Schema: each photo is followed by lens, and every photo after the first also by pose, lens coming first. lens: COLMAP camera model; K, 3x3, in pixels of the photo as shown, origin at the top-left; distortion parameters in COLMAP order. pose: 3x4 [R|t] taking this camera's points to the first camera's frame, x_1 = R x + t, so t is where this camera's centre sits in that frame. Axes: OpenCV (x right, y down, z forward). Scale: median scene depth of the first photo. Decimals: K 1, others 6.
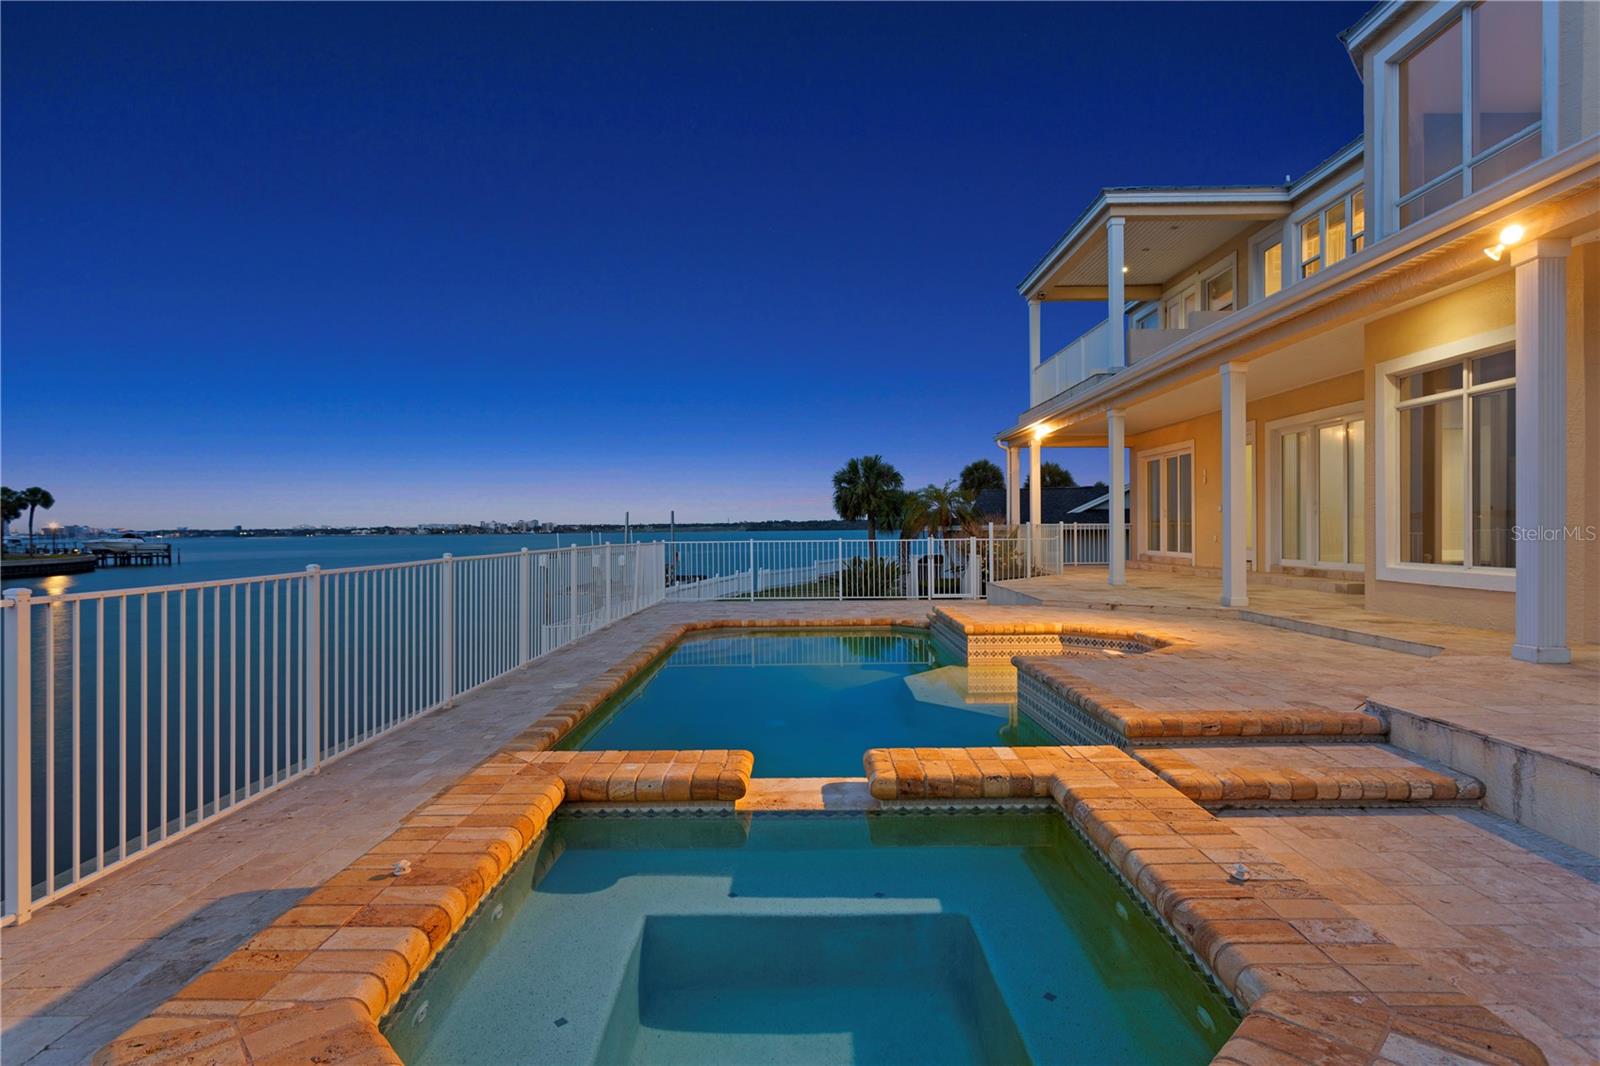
lens RADIAL K [[815.9, 0, 803.1], [0, 815.9, 523.6], [0, 0, 1]] dist [-0.003646, 0.000719]
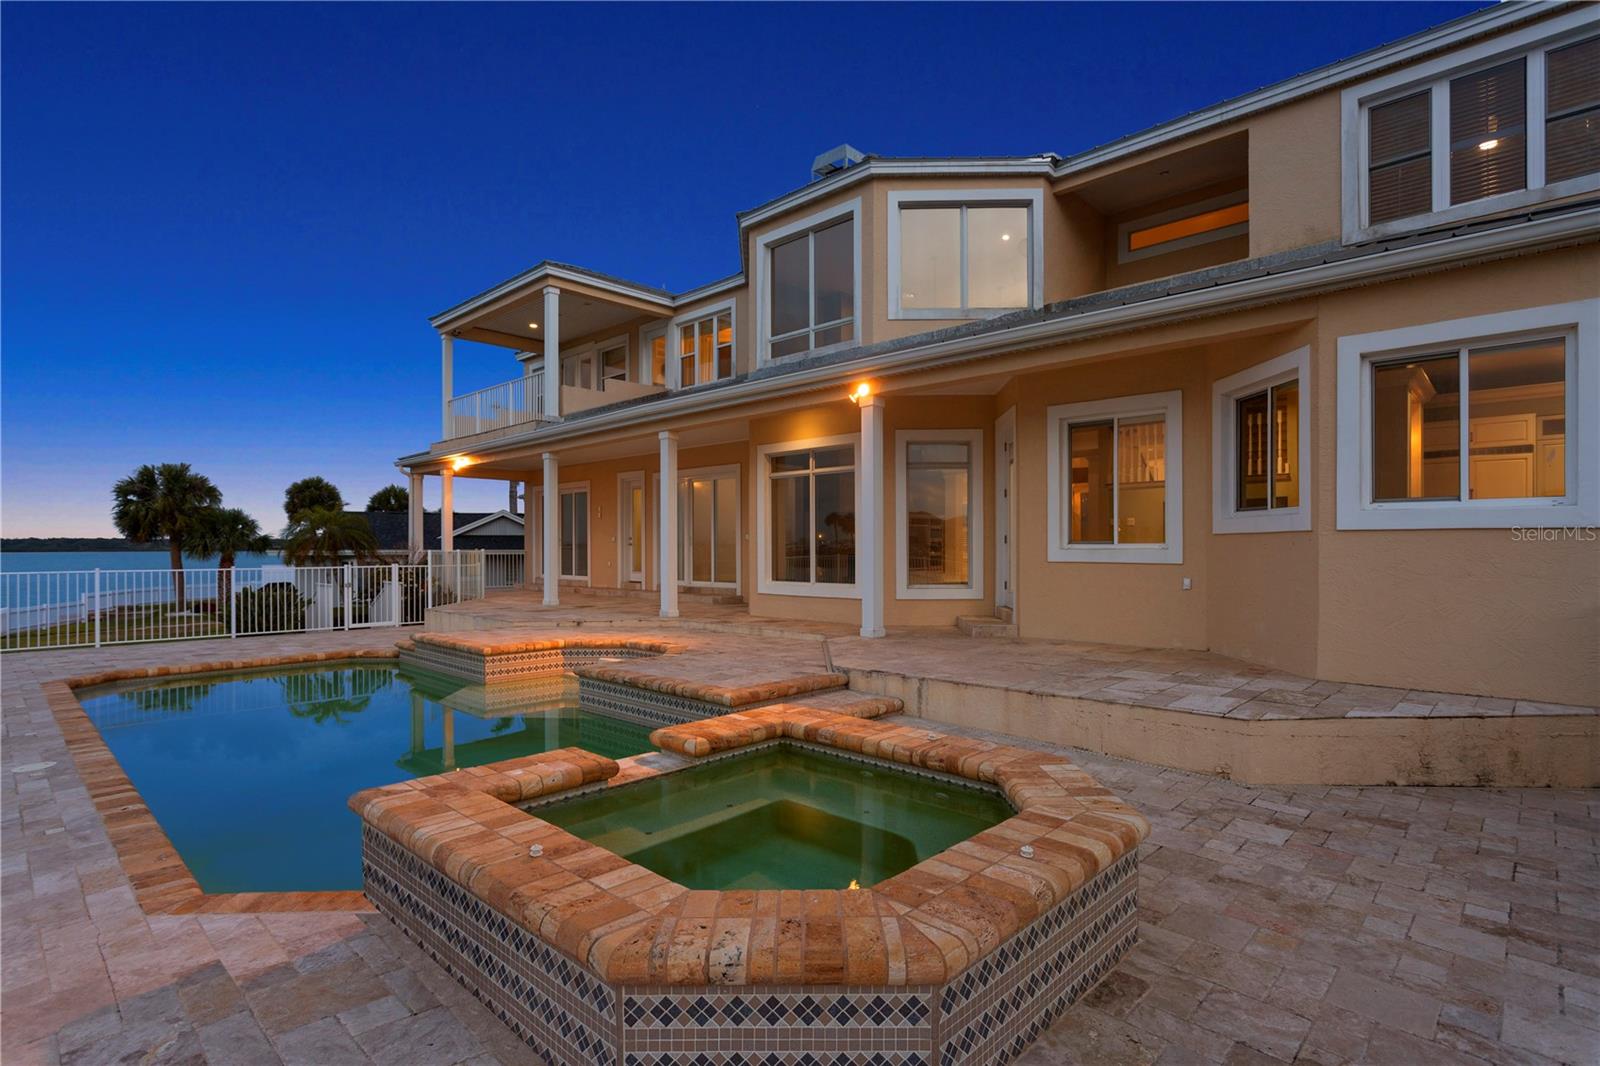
lens RADIAL K [[791.5, 0, 800.0], [0, 791.5, 533.0], [0, 0, 1]] dist [-0.006638, 0.000213]
pose [[0.685213, 0.021459, 0.728027, -0.185873], [-0.009073, 0.999740, -0.020929, -0.006841], [-0.728286, 0.007736, 0.685229, -0.020748]]
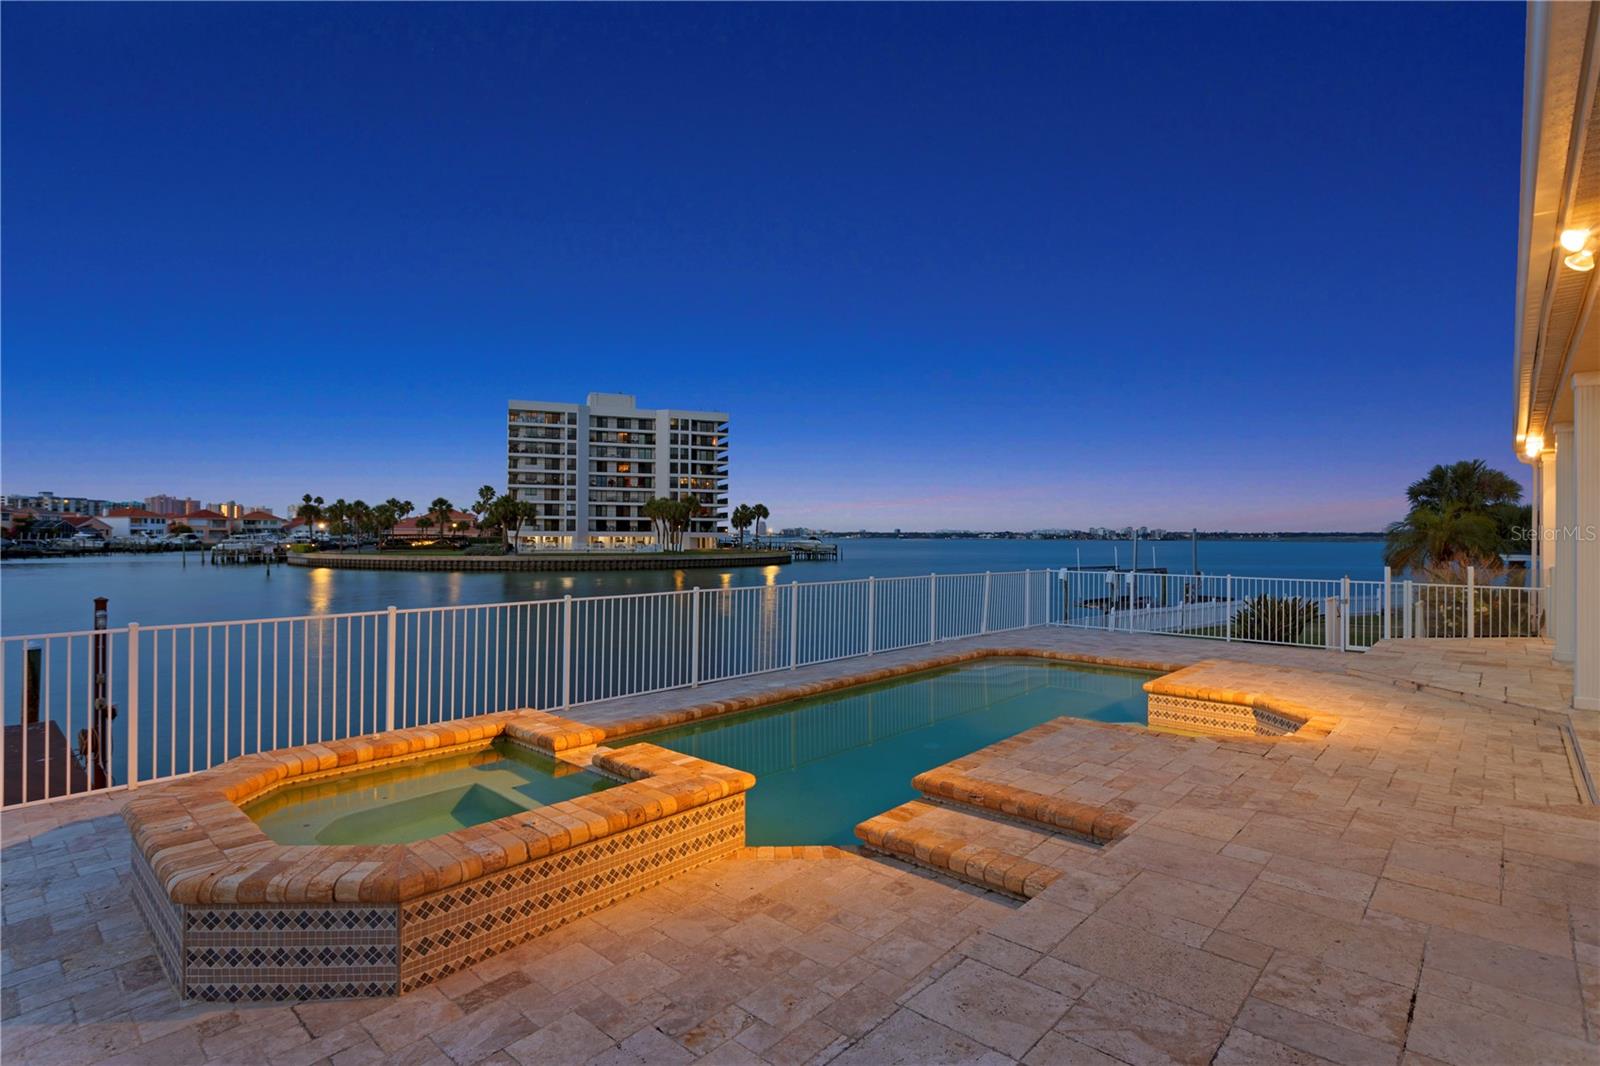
lens RADIAL K [[791.5, 0, 800.0], [0, 791.5, 533.0], [0, 0, 1]] dist [-0.006638, 0.000213]
pose [[0.741920, 0.013309, -0.670356, 0.343800], [-0.010155, 0.999911, 0.008612, -0.038257], [0.670411, 0.000418, 0.741990, 0.014343]]
